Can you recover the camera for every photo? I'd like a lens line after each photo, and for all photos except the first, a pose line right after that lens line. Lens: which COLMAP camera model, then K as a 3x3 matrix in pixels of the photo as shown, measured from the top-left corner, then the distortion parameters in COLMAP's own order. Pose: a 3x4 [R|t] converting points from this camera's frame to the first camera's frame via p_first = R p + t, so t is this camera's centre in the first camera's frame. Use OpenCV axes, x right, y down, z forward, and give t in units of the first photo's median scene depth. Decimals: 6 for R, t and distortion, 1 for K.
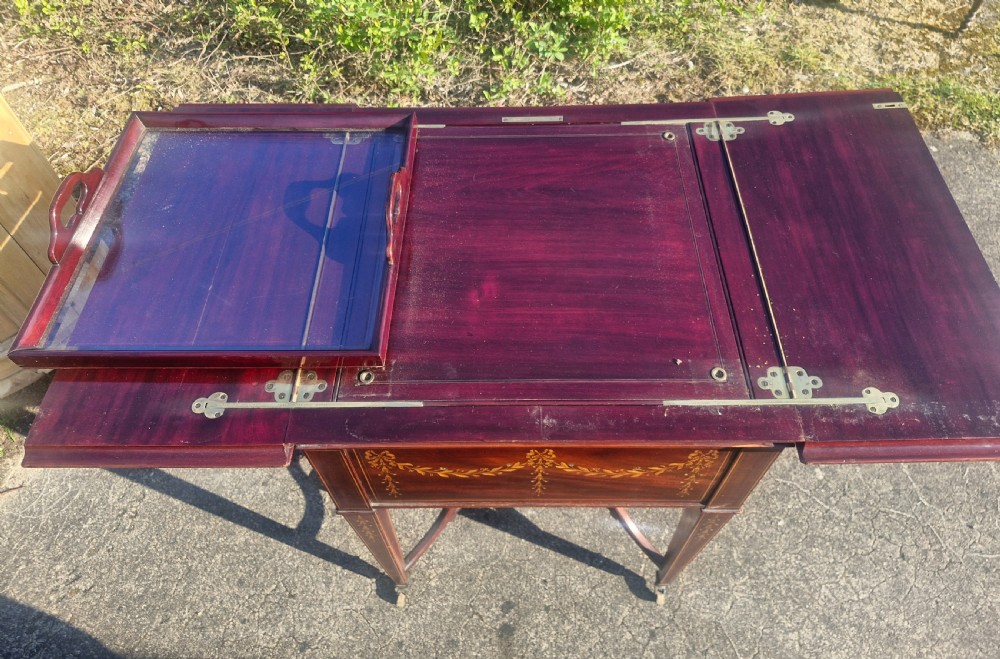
lens RADIAL K [[738.0, 0, 505.7], [0, 738.0, 255.0], [0, 0, 1]] dist [0.066528, -0.094065]
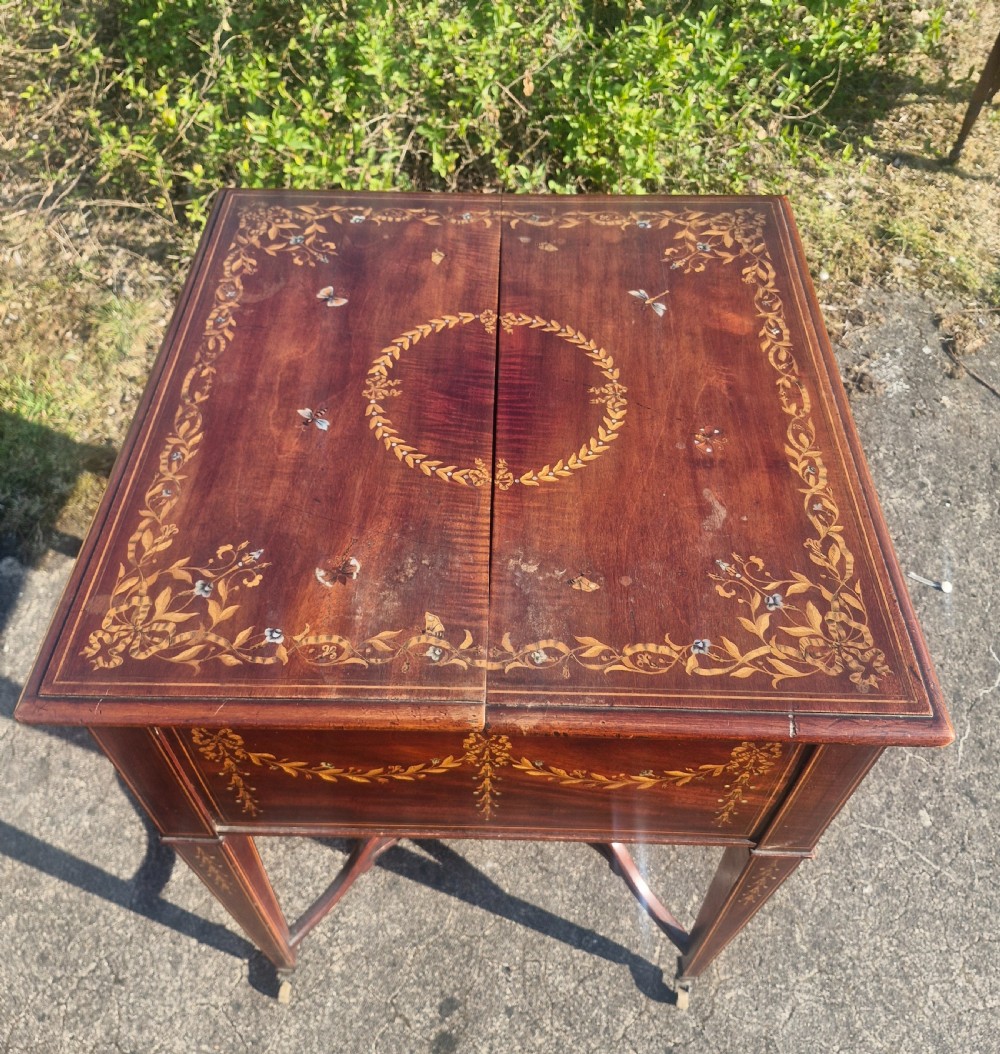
lens RADIAL K [[971.0, 0, 503.5], [0, 971.0, 526.6], [0, 0, 1]] dist [0.069975, -0.111247]
pose [[0.999555, 0.028963, 0.007172, 0.030678], [-0.028778, 0.999282, -0.024646, 0.069112], [-0.007881, 0.024428, 0.999671, 0.126168]]
